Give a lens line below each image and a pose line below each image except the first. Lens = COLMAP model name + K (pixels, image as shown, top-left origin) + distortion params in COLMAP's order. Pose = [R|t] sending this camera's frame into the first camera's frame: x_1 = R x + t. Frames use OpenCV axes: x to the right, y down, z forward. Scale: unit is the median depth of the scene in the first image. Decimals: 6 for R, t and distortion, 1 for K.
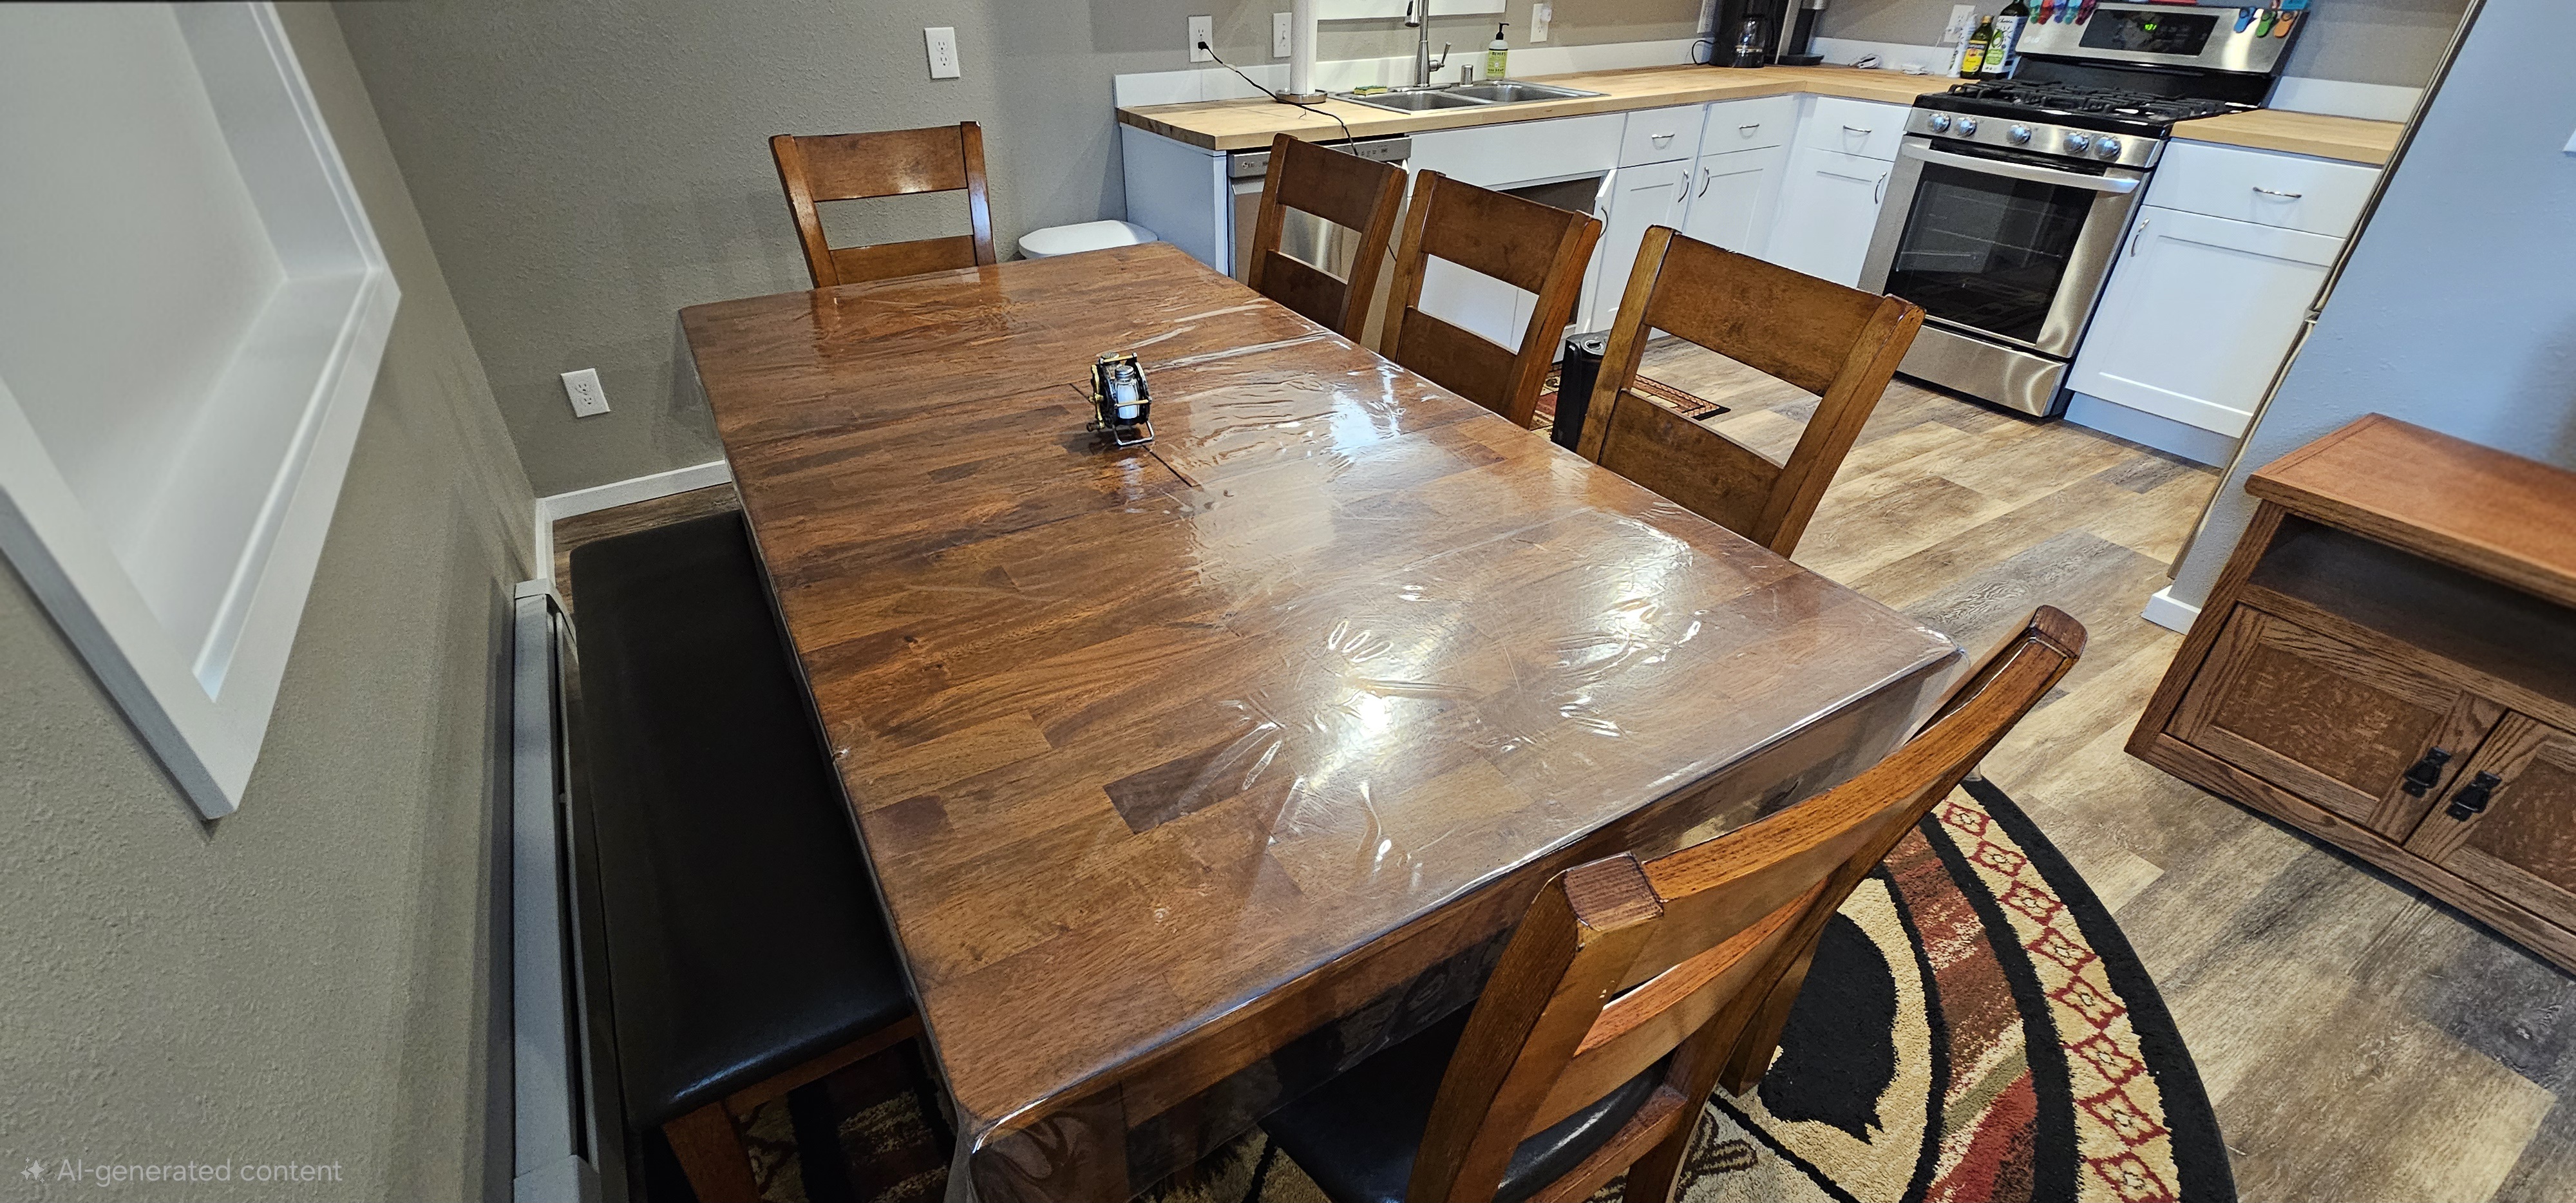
lens RADIAL K [[1052.3, 0, 1273.0], [0, 1052.3, 604.7], [0, 0, 1]] dist [-0.000790, -0.000409]
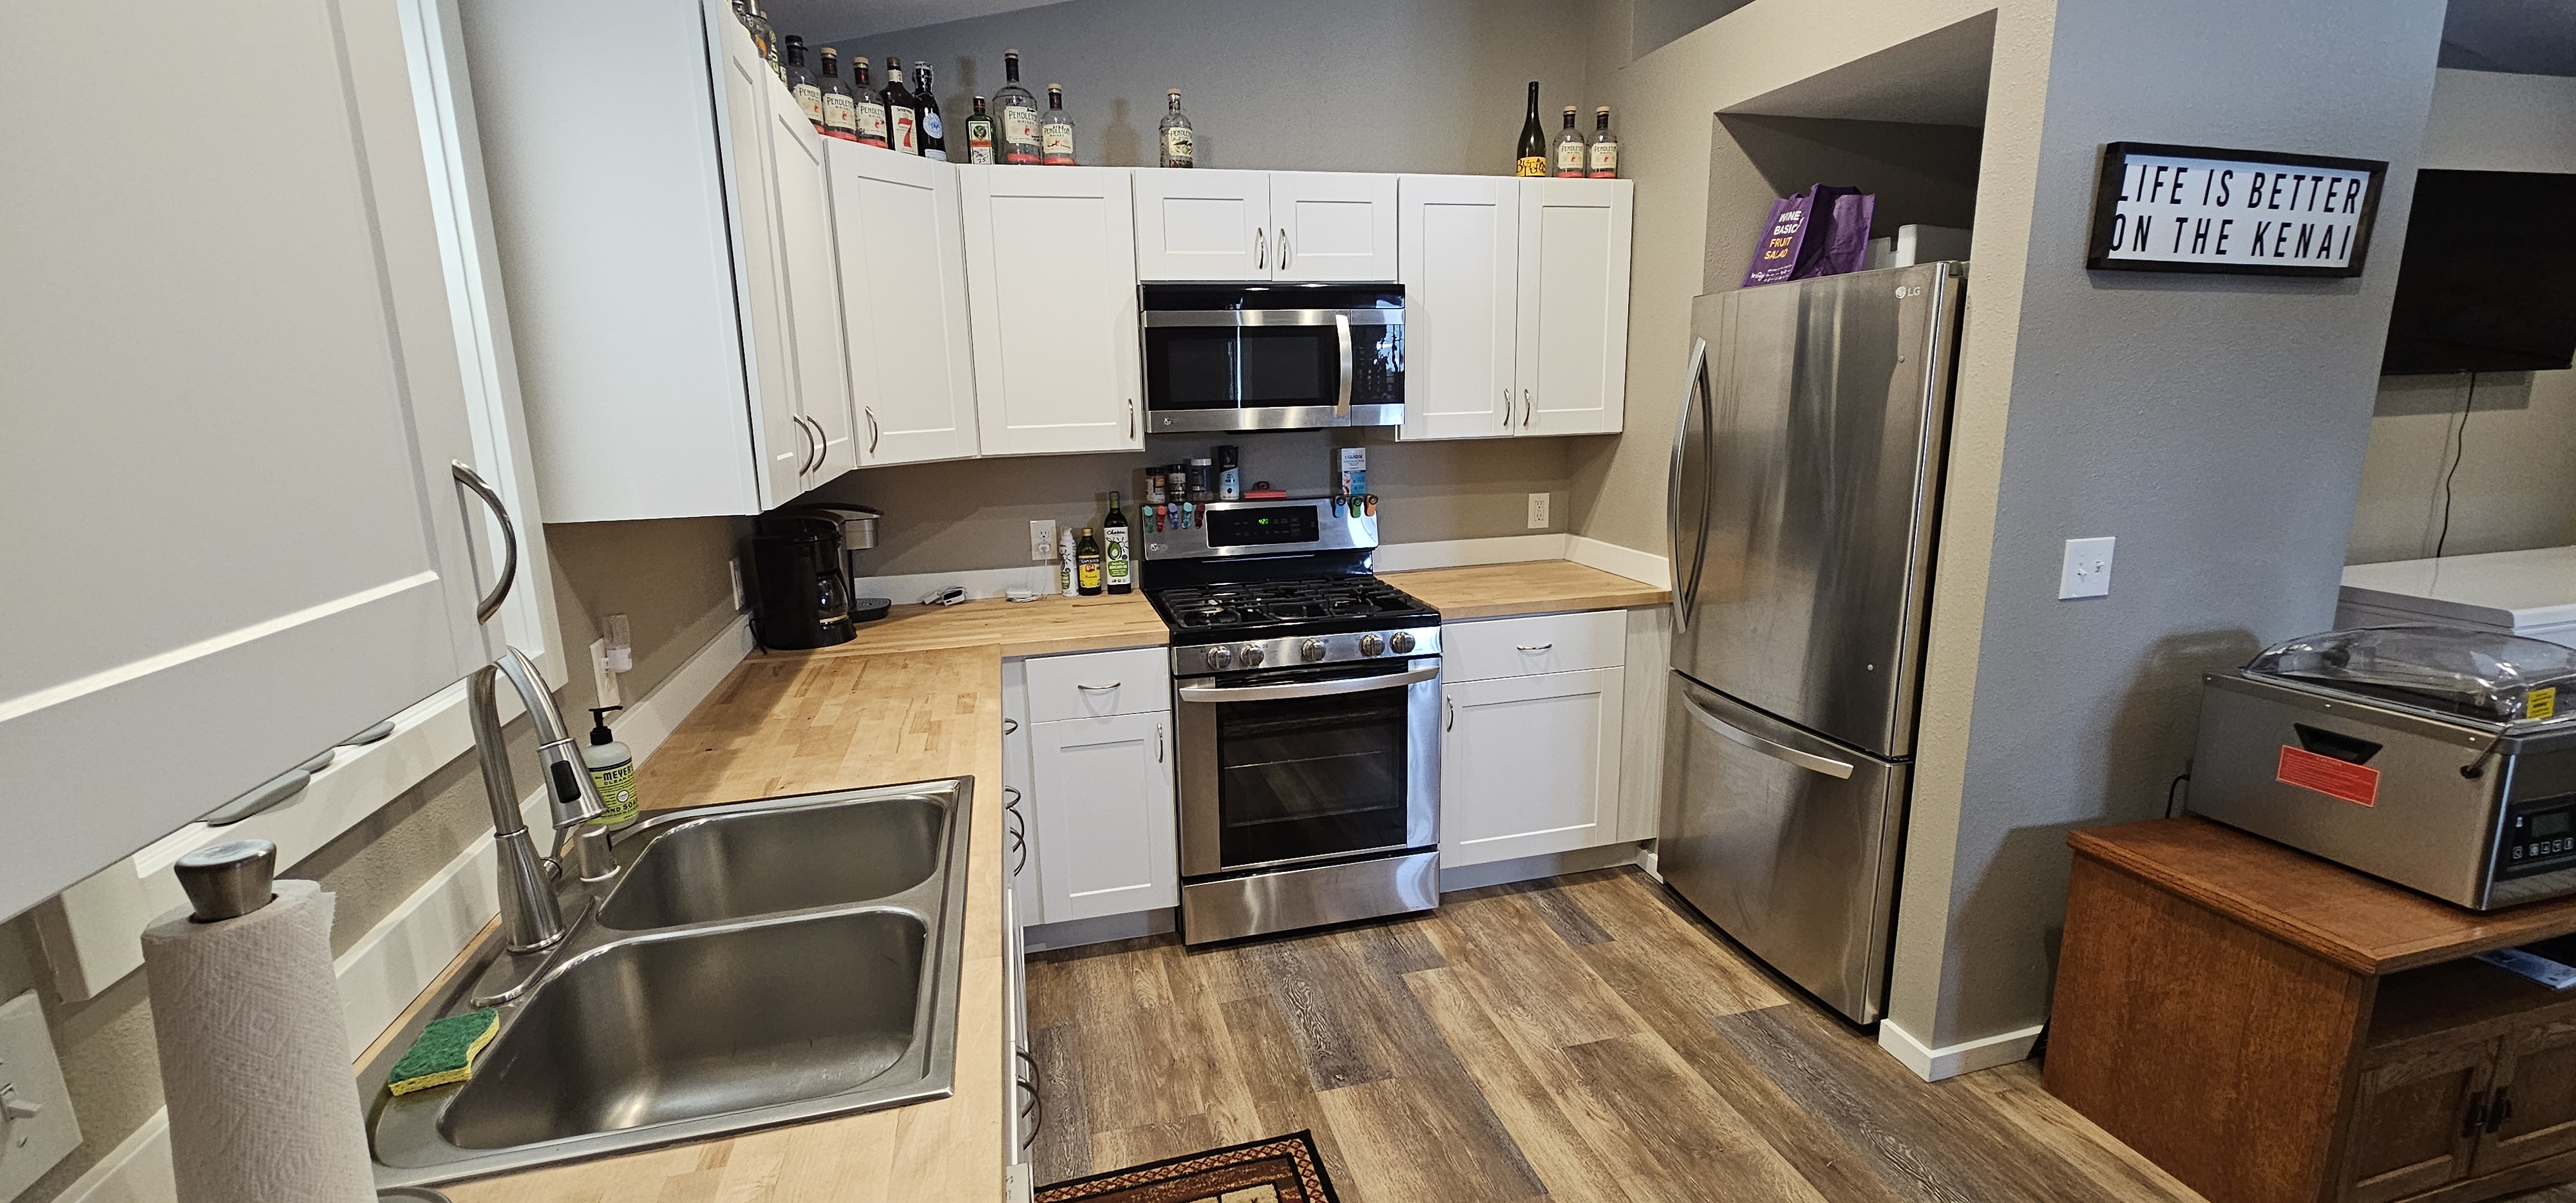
lens RADIAL K [[1052.3, 0, 1291.7], [0, 1052.3, 609.5], [0, 0, 1]] dist [-0.000790, -0.000409]
pose [[0.293582, -0.207722, 0.933092, -0.084212], [0.535408, 0.844368, 0.019513, -0.479878], [-0.791927, 0.493856, 0.359108, 0.660996]]
